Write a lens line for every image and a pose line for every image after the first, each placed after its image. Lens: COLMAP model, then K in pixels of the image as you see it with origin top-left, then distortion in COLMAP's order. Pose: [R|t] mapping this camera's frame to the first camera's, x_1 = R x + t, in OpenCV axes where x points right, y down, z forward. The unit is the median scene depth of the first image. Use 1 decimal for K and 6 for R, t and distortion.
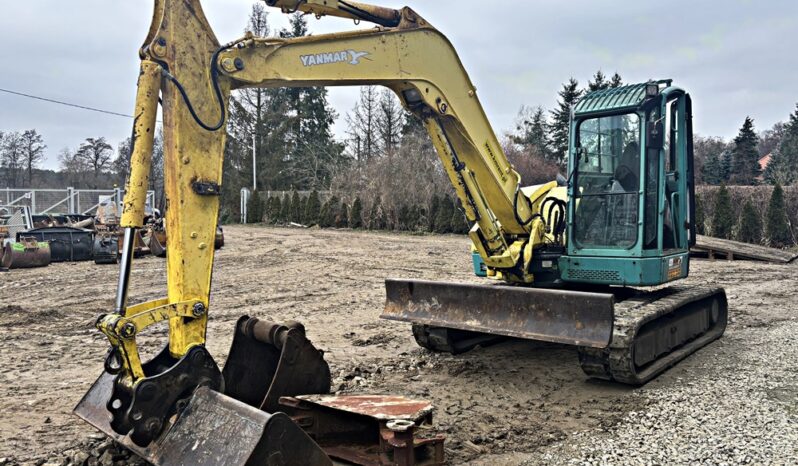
lens RADIAL K [[602.9, 0, 388.7], [0, 602.9, 220.1], [0, 0, 1]] dist [0.035590, -0.033812]
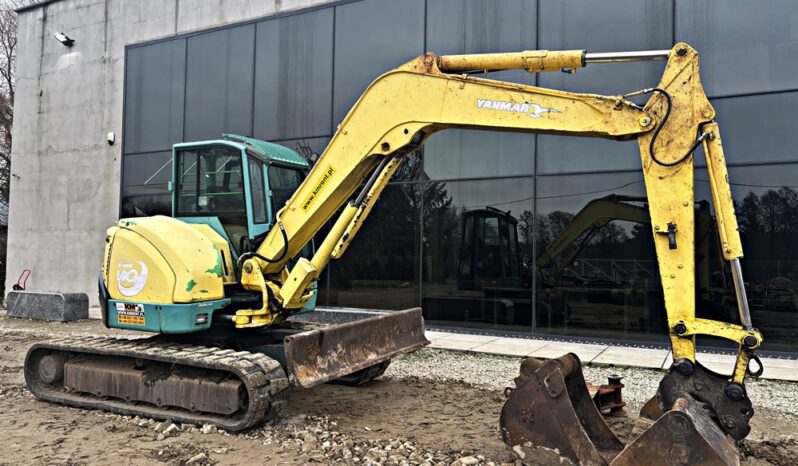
lens RADIAL K [[602.9, 0, 403.3], [0, 602.9, 238.7], [0, 0, 1]] dist [0.035590, -0.033812]
pose [[-0.275324, 0.033706, 0.960760, -0.082080], [0.014578, 0.999417, -0.030884, -0.000017], [-0.961241, 0.005503, -0.275655, 0.114148]]
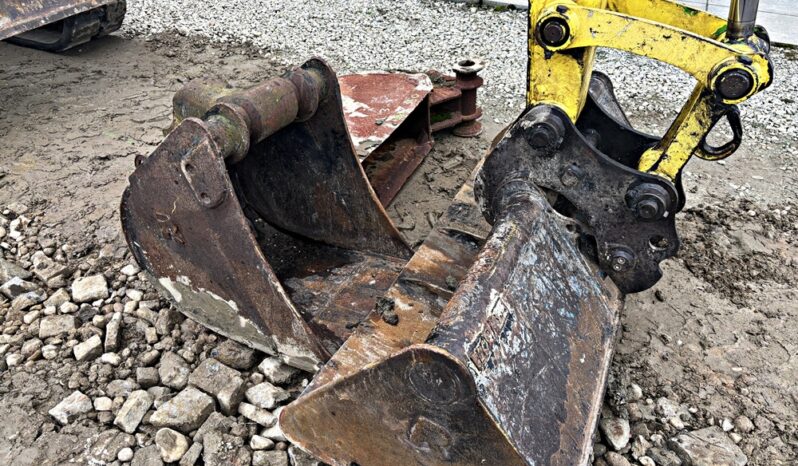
lens RADIAL K [[602.9, 0, 399.3], [0, 602.9, 232.7], [0, 0, 1]] dist [0.035590, -0.033812]
pose [[-0.322013, -0.548639, 0.771559, -0.044202], [-0.005735, 0.816084, 0.577905, 0.001245], [-0.946718, 0.181668, -0.265936, 0.077699]]
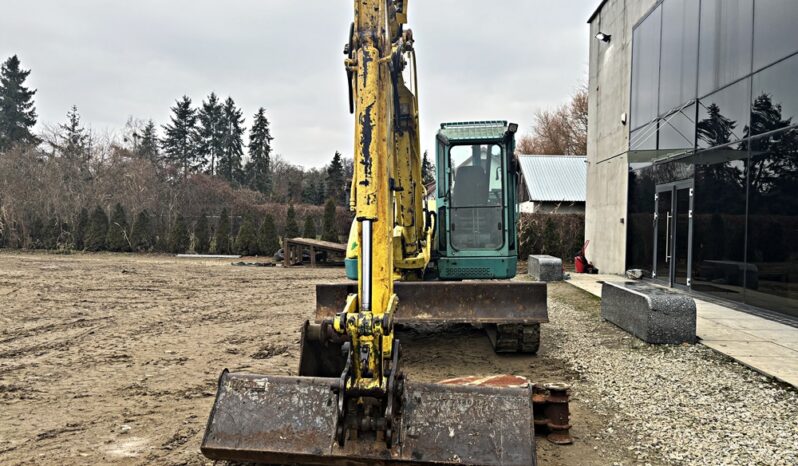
lens RADIAL K [[602.9, 0, 395.0], [0, 602.9, 233.1], [0, 0, 1]] dist [0.035590, -0.033812]
pose [[0.778834, 0.004421, 0.627215, -0.056704], [0.002381, 0.999947, -0.010005, 0.002371], [-0.627226, 0.009286, 0.778782, 0.014016]]
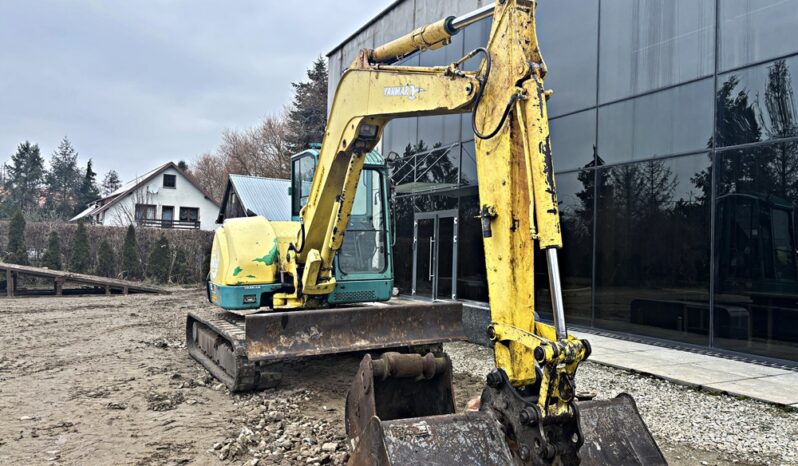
lens RADIAL K [[602.9, 0, 395.5], [0, 602.9, 235.0], [0, 0, 1]] dist [0.035590, -0.033812]
pose [[0.335683, 0.034554, 0.941341, -0.081444], [0.005012, 0.999247, -0.038467, 0.001511], [-0.941962, 0.017631, 0.335258, 0.052654]]
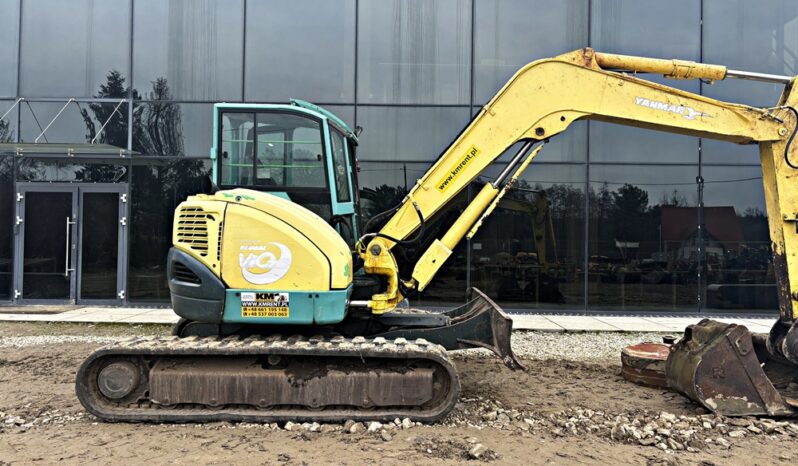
lens RADIAL K [[602.9, 0, 398.5], [0, 602.9, 238.0], [0, 0, 1]] dist [0.035590, -0.033812]
pose [[-0.671975, 0.000736, 0.740573, -0.049778], [0.010378, 0.999911, 0.008423, -0.001218], [-0.740501, 0.013346, -0.671923, 0.170871]]
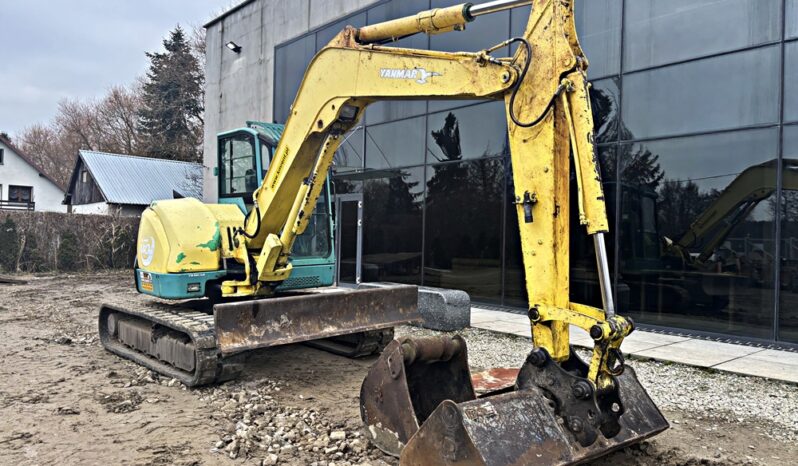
lens RADIAL K [[602.9, 0, 395.8], [0, 602.9, 237.7], [0, 0, 1]] dist [0.035590, -0.033812]
pose [[0.100043, 0.003215, 0.994978, -0.085220], [0.010648, 0.999934, -0.004302, 0.001165], [-0.994926, 0.011025, 0.100002, 0.071448]]
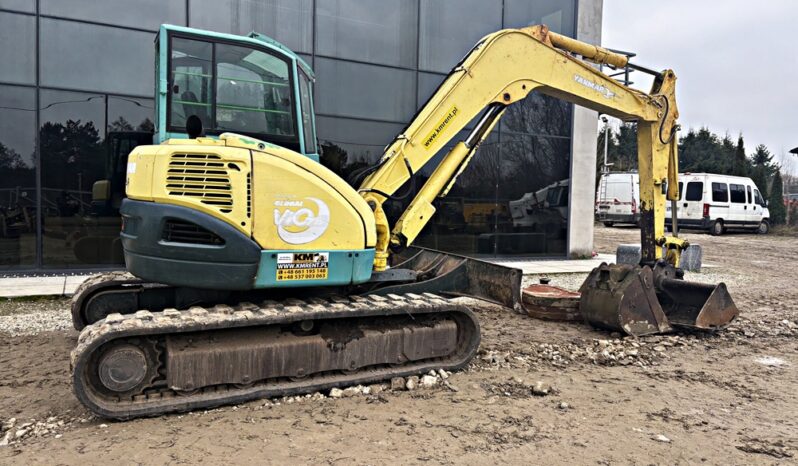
lens RADIAL K [[602.9, 0, 397.6], [0, 602.9, 236.5], [0, 0, 1]] dist [0.035590, -0.033812]
pose [[-0.944900, -0.037948, 0.325154, -0.011852], [-0.011087, 0.996398, 0.084068, -0.001669], [-0.327173, 0.075831, -0.941917, 0.194997]]
